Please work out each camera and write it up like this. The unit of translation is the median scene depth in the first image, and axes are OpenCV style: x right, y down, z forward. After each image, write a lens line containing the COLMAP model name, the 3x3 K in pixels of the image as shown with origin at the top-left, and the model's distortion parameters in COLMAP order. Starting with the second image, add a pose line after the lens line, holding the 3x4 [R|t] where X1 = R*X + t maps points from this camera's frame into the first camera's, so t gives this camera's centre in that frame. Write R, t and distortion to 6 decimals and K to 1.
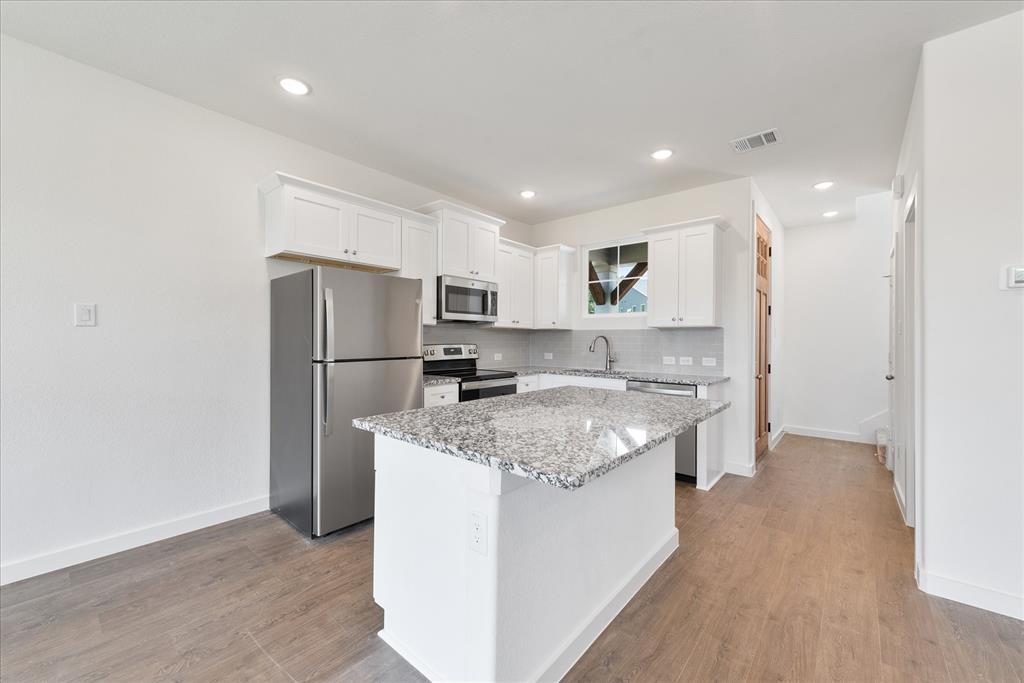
lens RADIAL K [[401.4, 0, 516.4], [0, 401.4, 341.9], [0, 0, 1]] dist [0.013815, 0.000148]
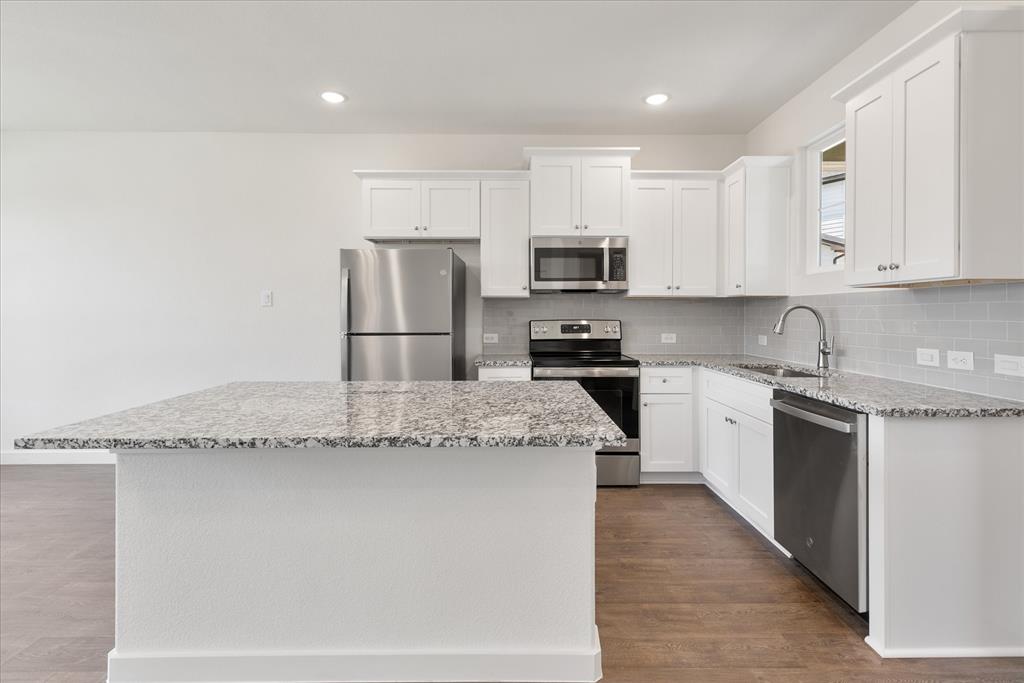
lens RADIAL K [[488.1, 0, 512.0], [0, 488.1, 317.6], [0, 0, 1]] dist [0.000443, 0.000114]
pose [[0.645217, 0.000440, -0.764000, 0.508746], [-0.001397, 0.999999, -0.000604, 0.002219], [0.763998, 0.001457, 0.645216, 0.285949]]
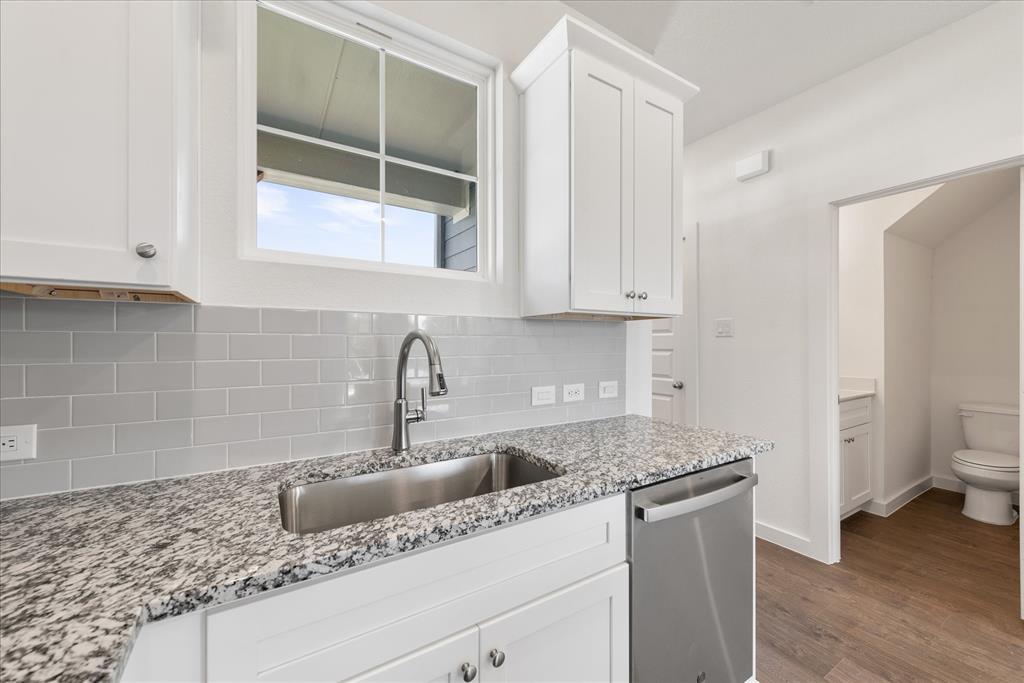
lens RADIAL K [[401.4, 0, 516.4], [0, 401.4, 341.9], [0, 0, 1]] dist [0.013815, 0.000148]
pose [[0.300841, -0.005339, 0.953659, -0.025893], [0.005141, 0.999979, 0.003977, -0.011267], [-0.953660, 0.003706, 0.300862, 0.919961]]
